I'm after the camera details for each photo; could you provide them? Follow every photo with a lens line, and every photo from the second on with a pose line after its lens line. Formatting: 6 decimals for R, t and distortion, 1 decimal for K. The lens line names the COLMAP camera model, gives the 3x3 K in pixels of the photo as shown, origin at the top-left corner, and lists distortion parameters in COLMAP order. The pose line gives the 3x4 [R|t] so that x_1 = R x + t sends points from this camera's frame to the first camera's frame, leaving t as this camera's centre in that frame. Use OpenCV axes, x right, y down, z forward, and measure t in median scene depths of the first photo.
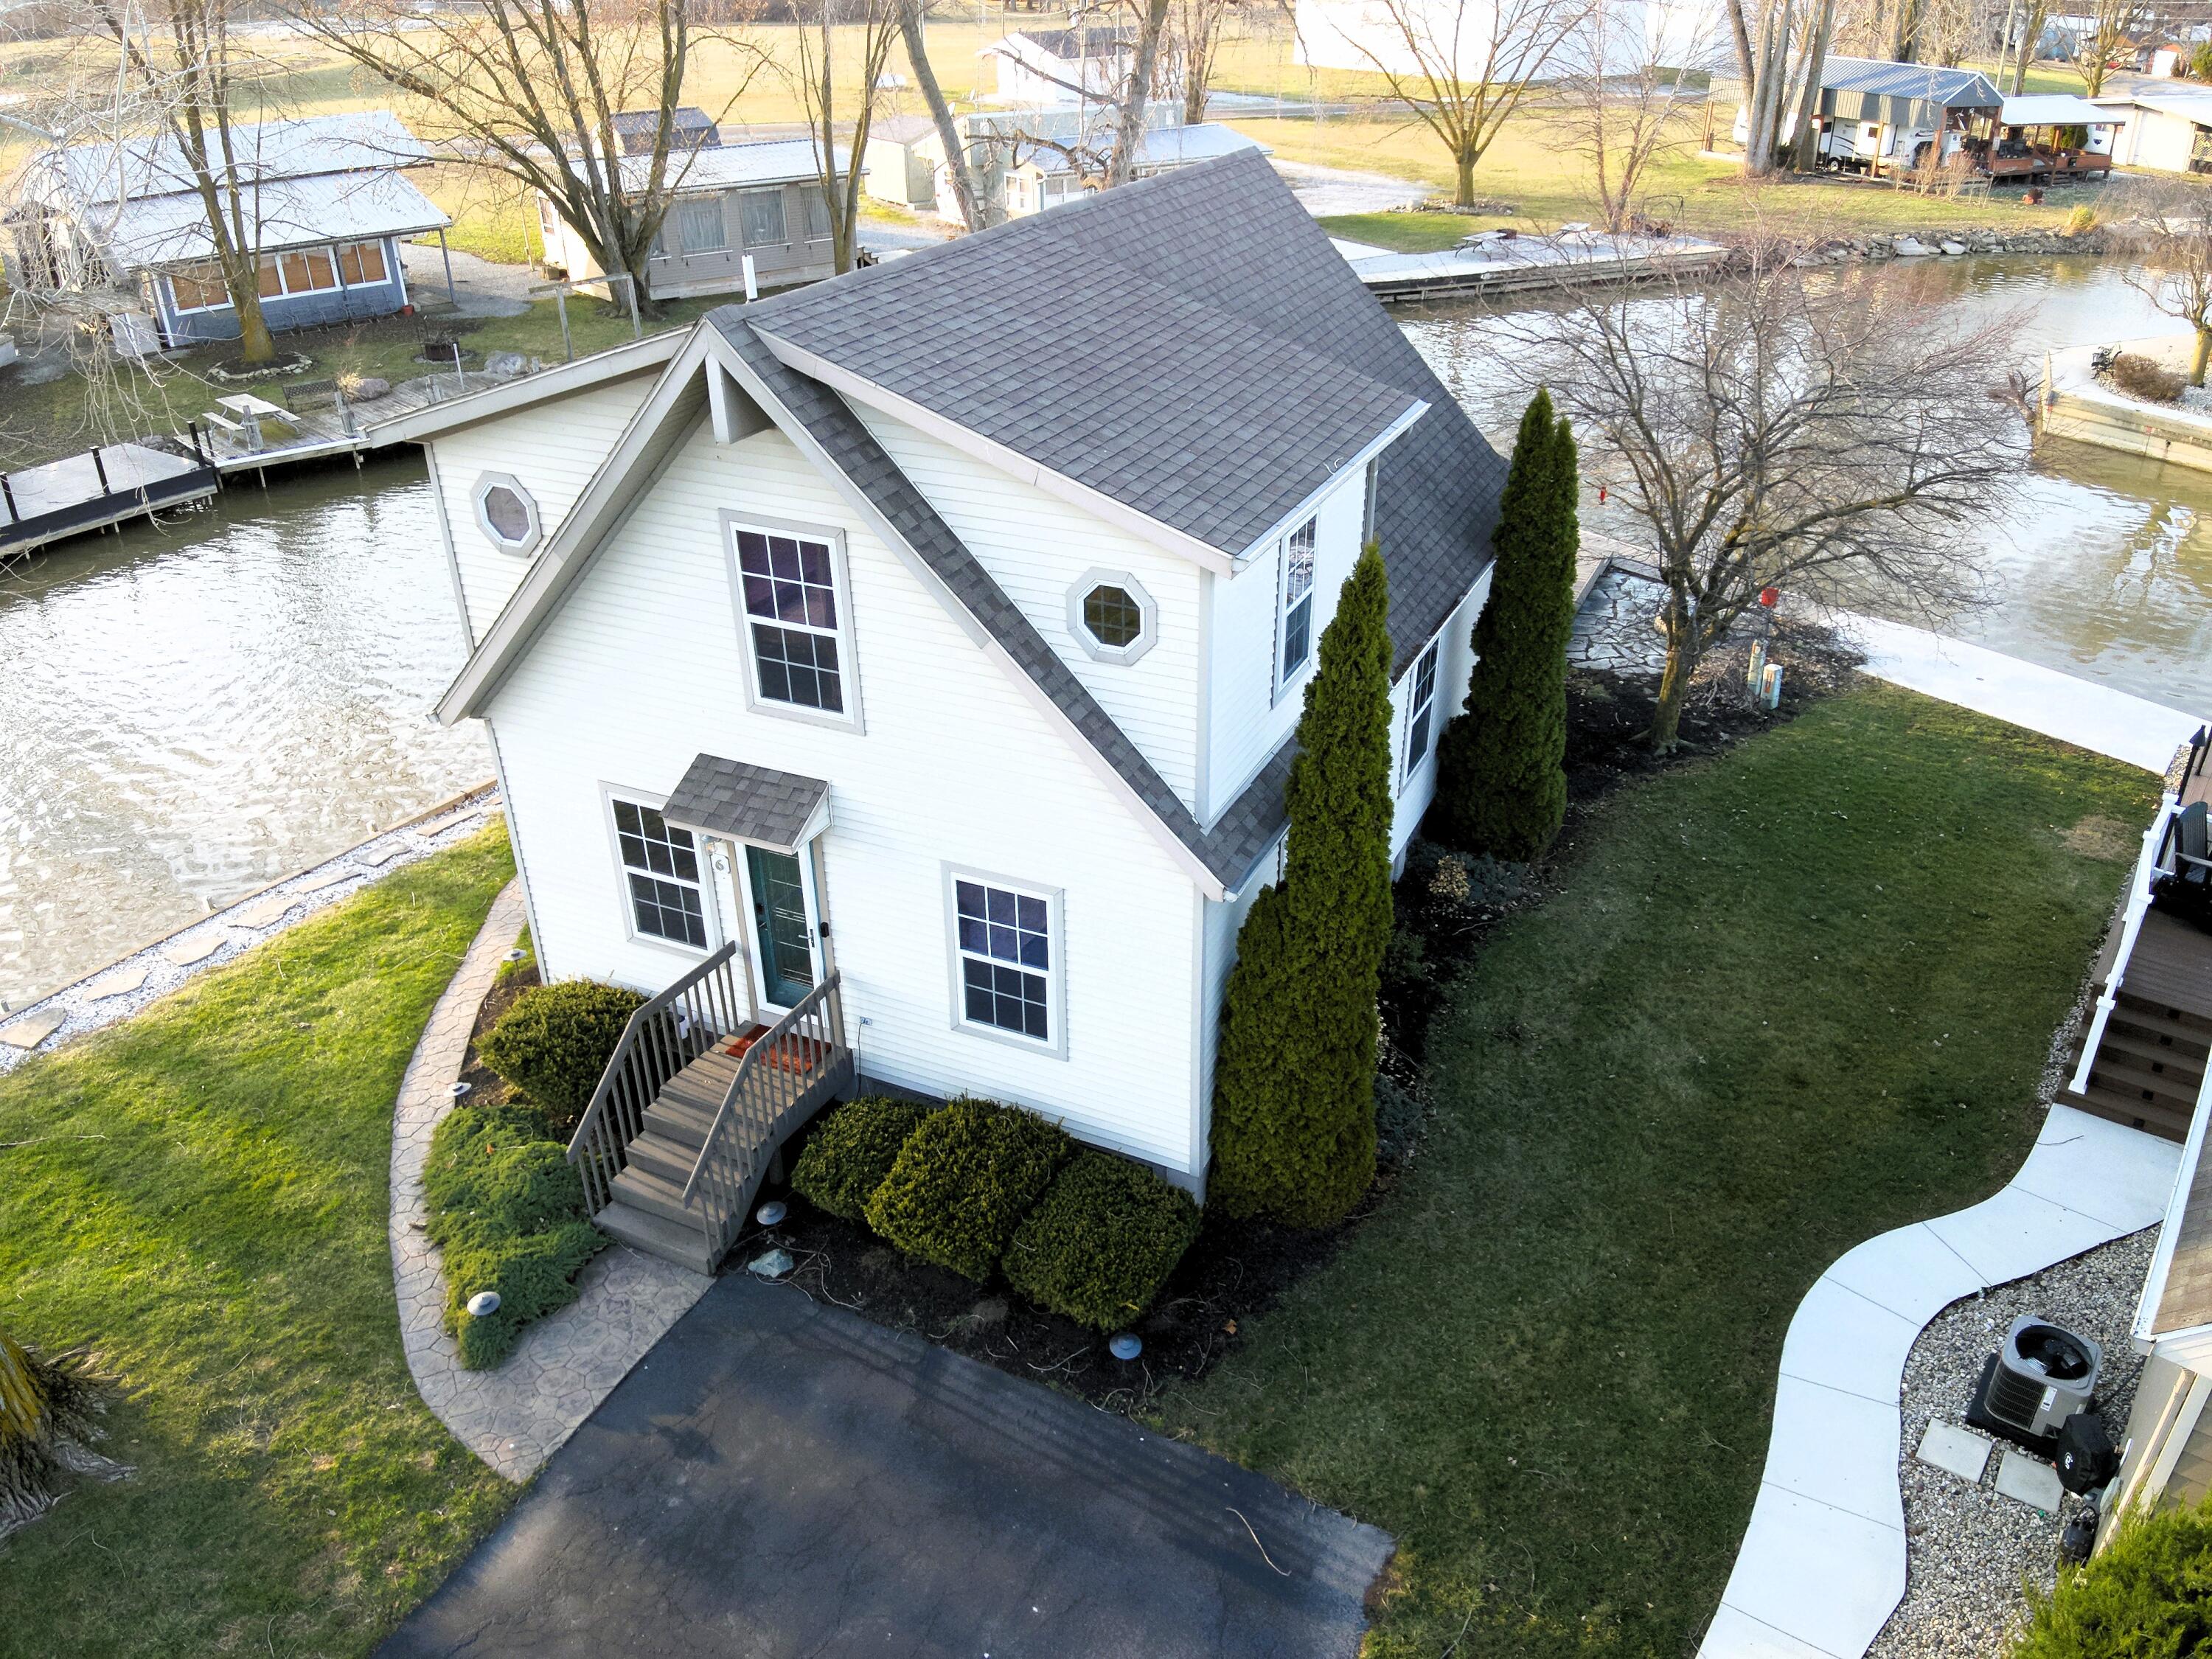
lens RADIAL K [[1610.0, 0, 1116.6], [0, 1610.0, 823.4], [0, 0, 1]] dist [0.096136, -0.190619]
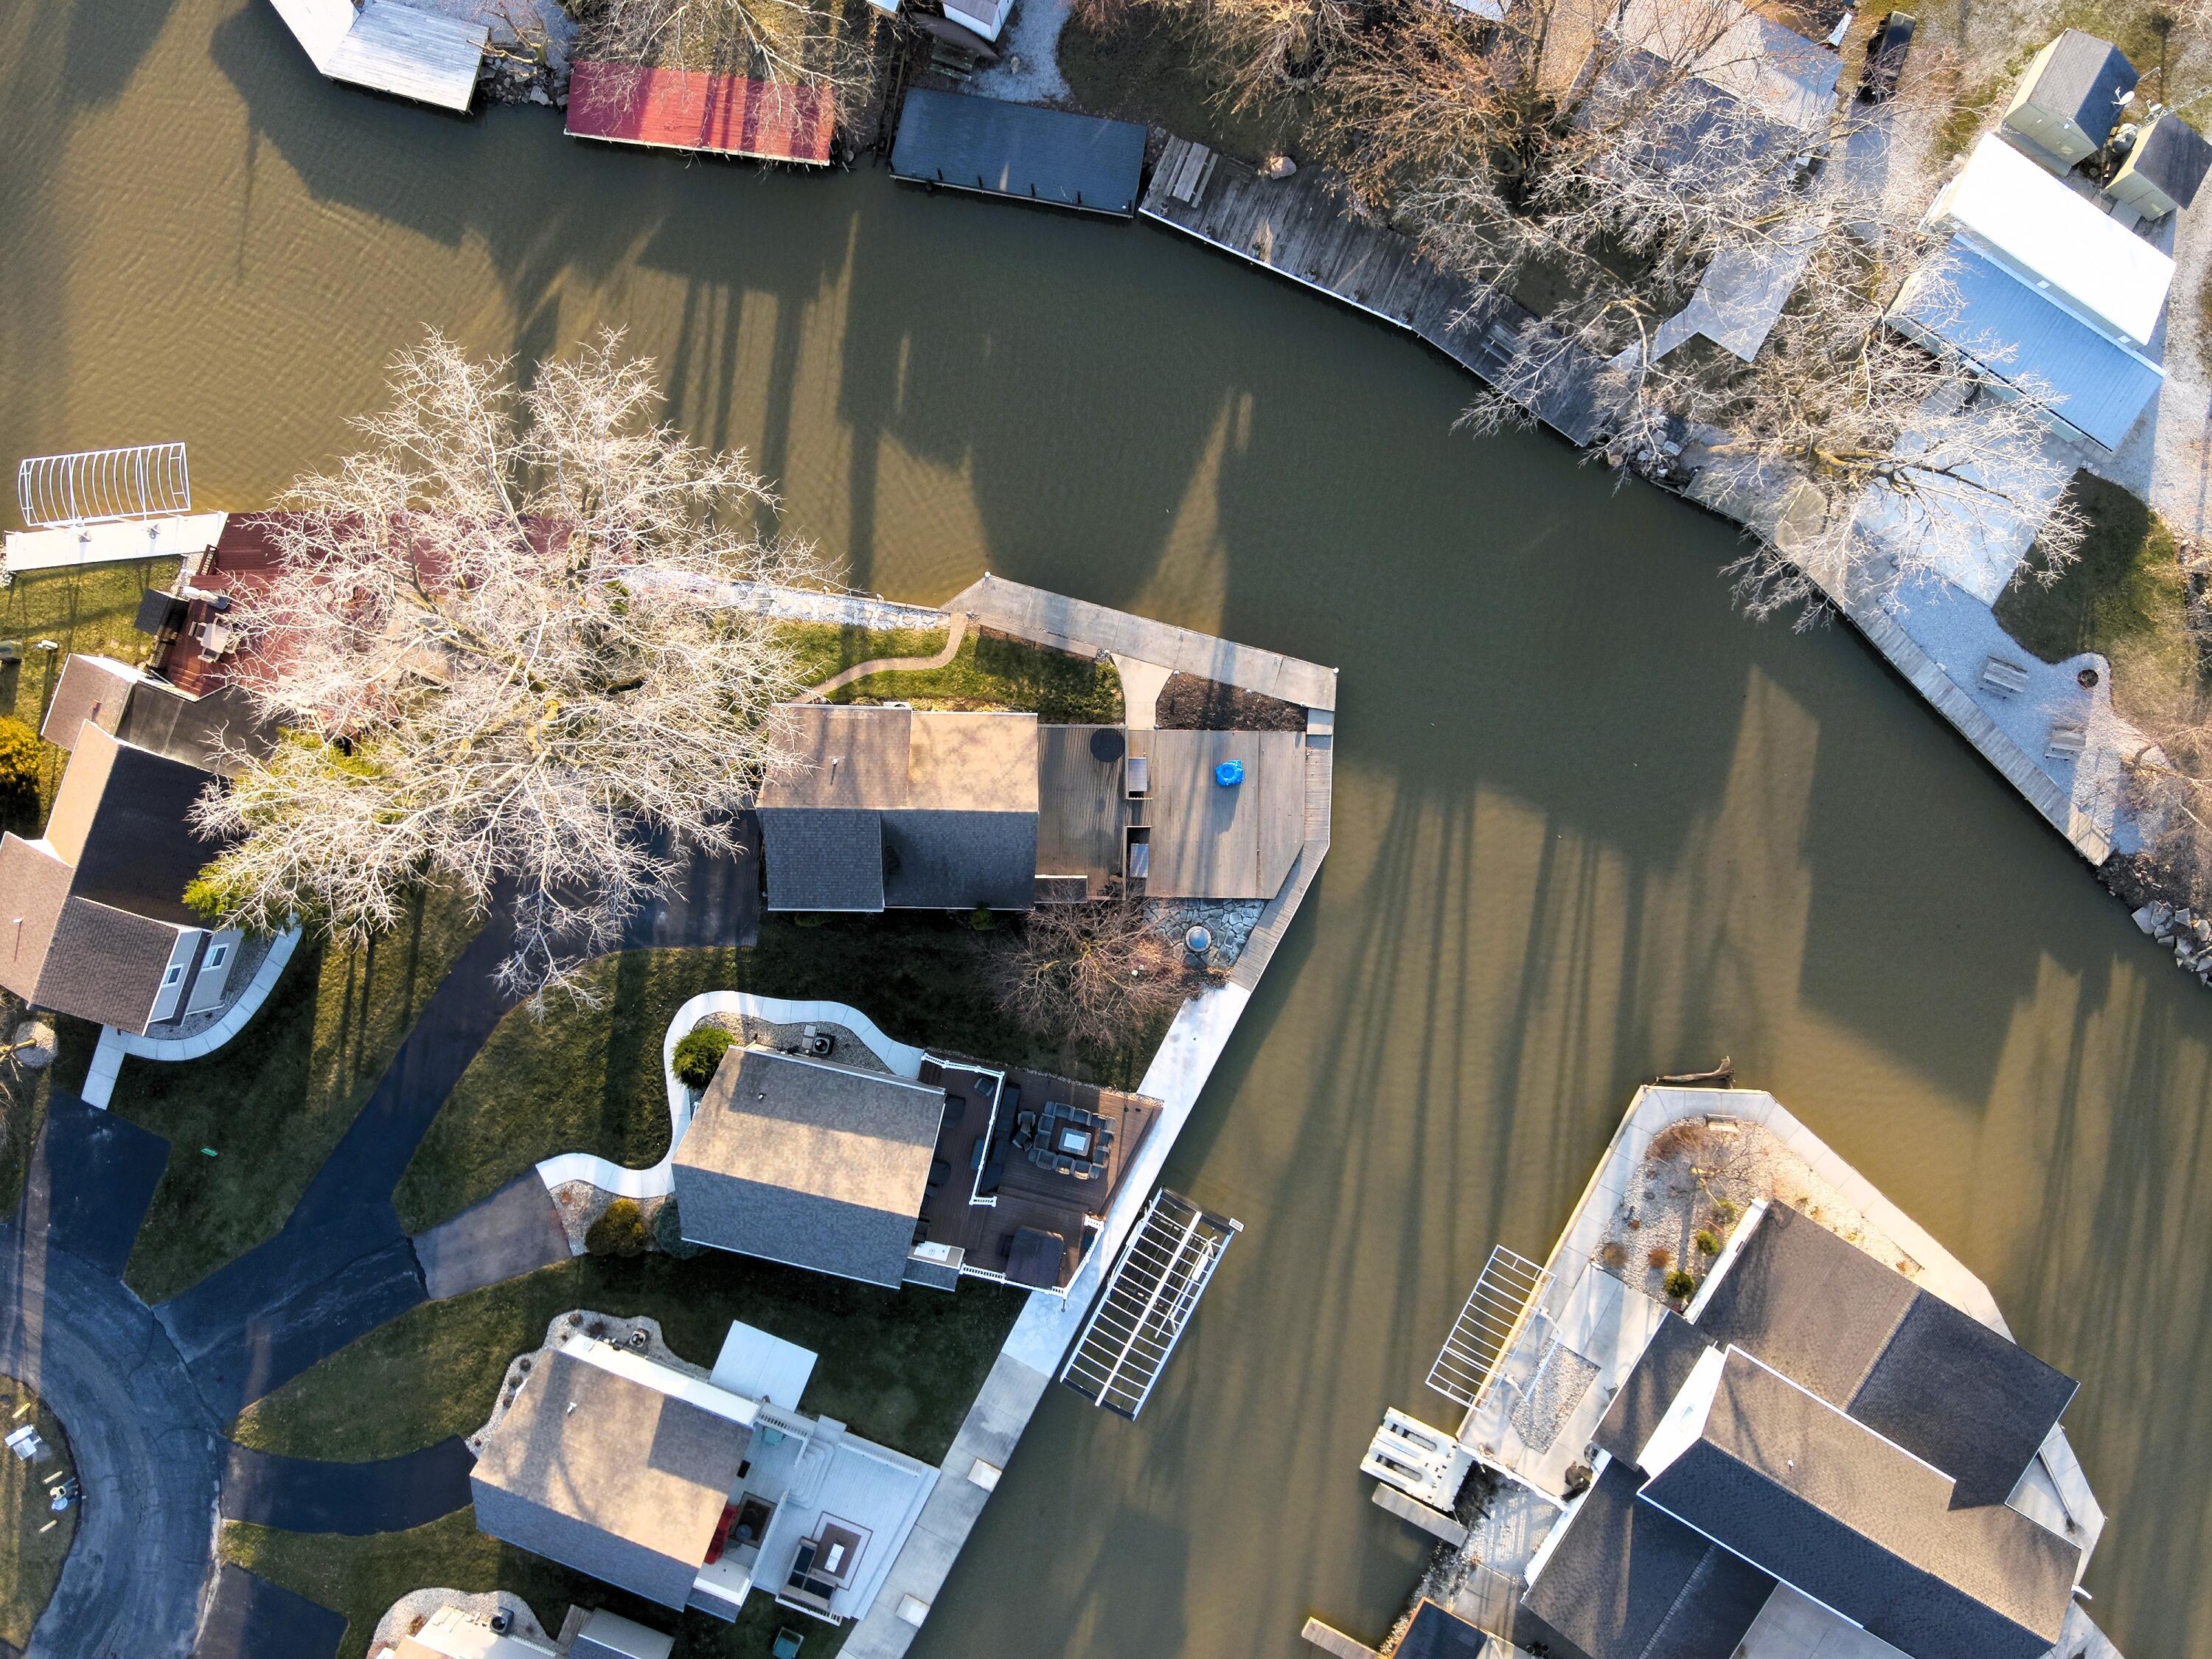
lens RADIAL K [[1610.0, 0, 1116.6], [0, 1610.0, 823.4], [0, 0, 1]] dist [0.096136, -0.190619]
pose [[0.403835, 0.914277, 0.031852, 0.077045], [-0.452500, 0.169367, 0.875533, -4.257776], [0.795086, -0.367984, 0.482106, -0.519983]]
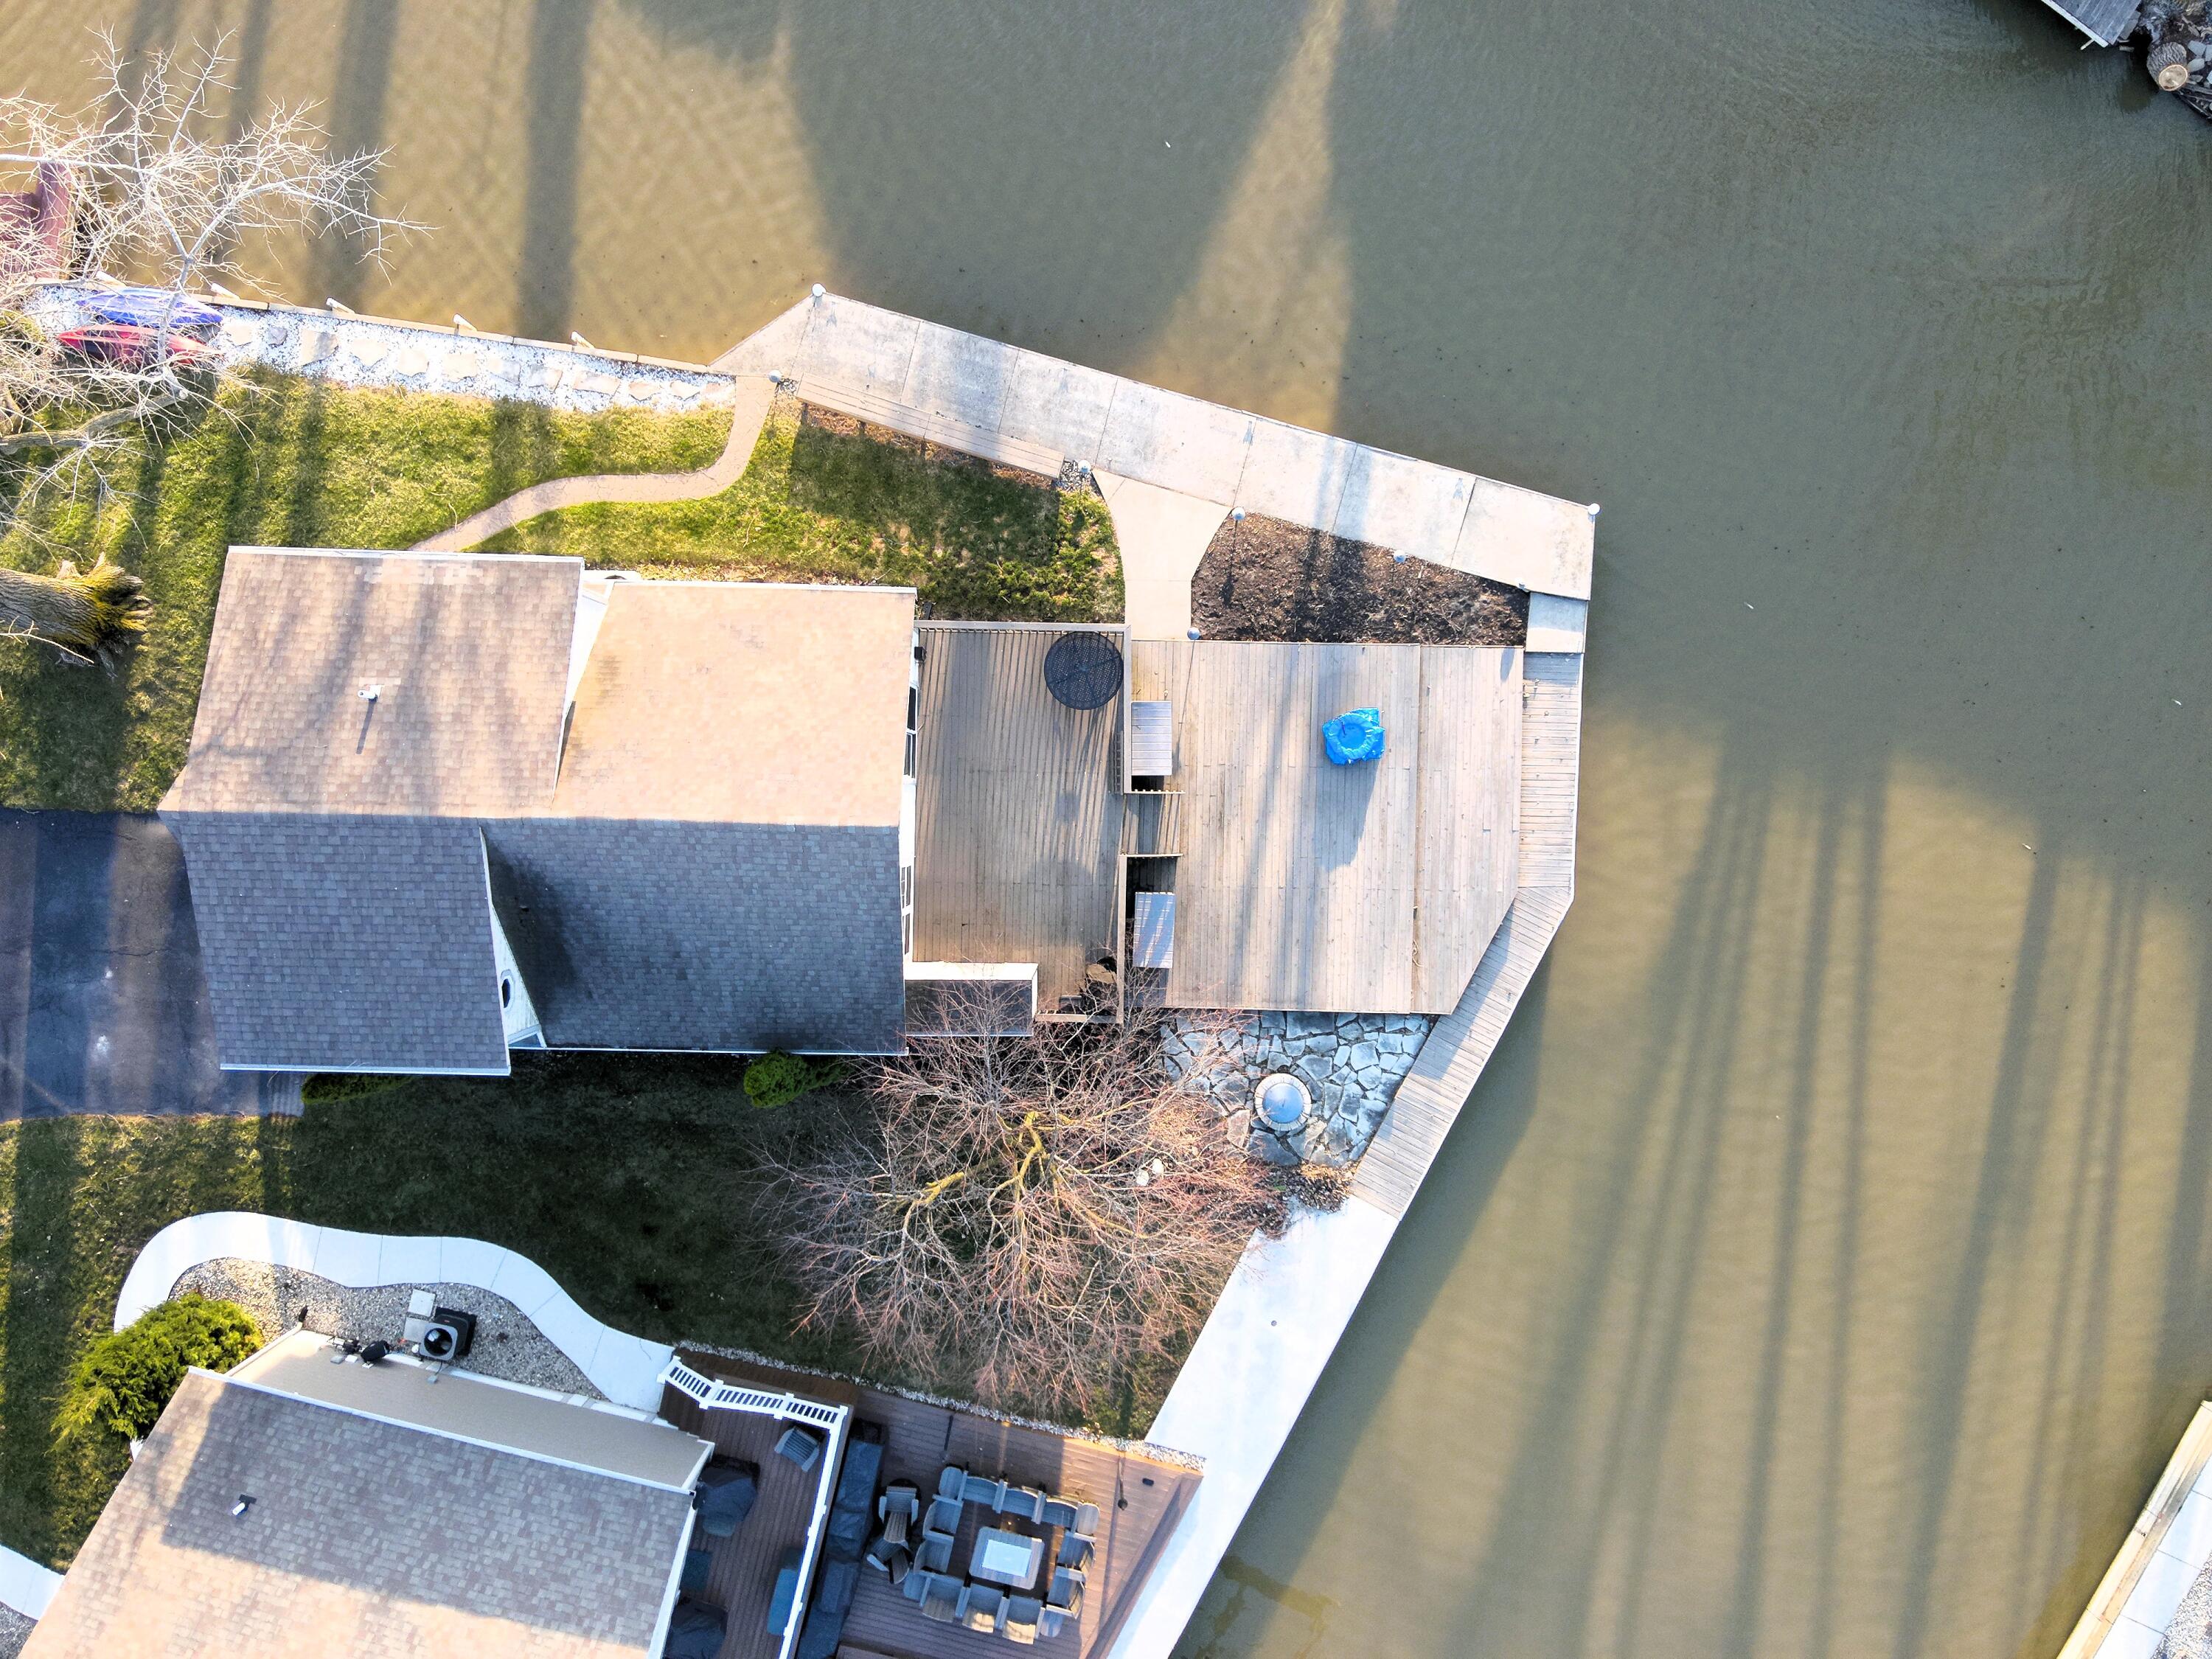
lens RADIAL K [[1610.0, 0, 1116.6], [0, 1610.0, 823.4], [0, 0, 1]] dist [0.096136, -0.190619]
pose [[0.398927, 0.916198, 0.037935, 0.123949], [-0.455739, 0.162198, 0.875211, -2.049526], [0.795713, -0.366434, 0.482252, 0.726166]]
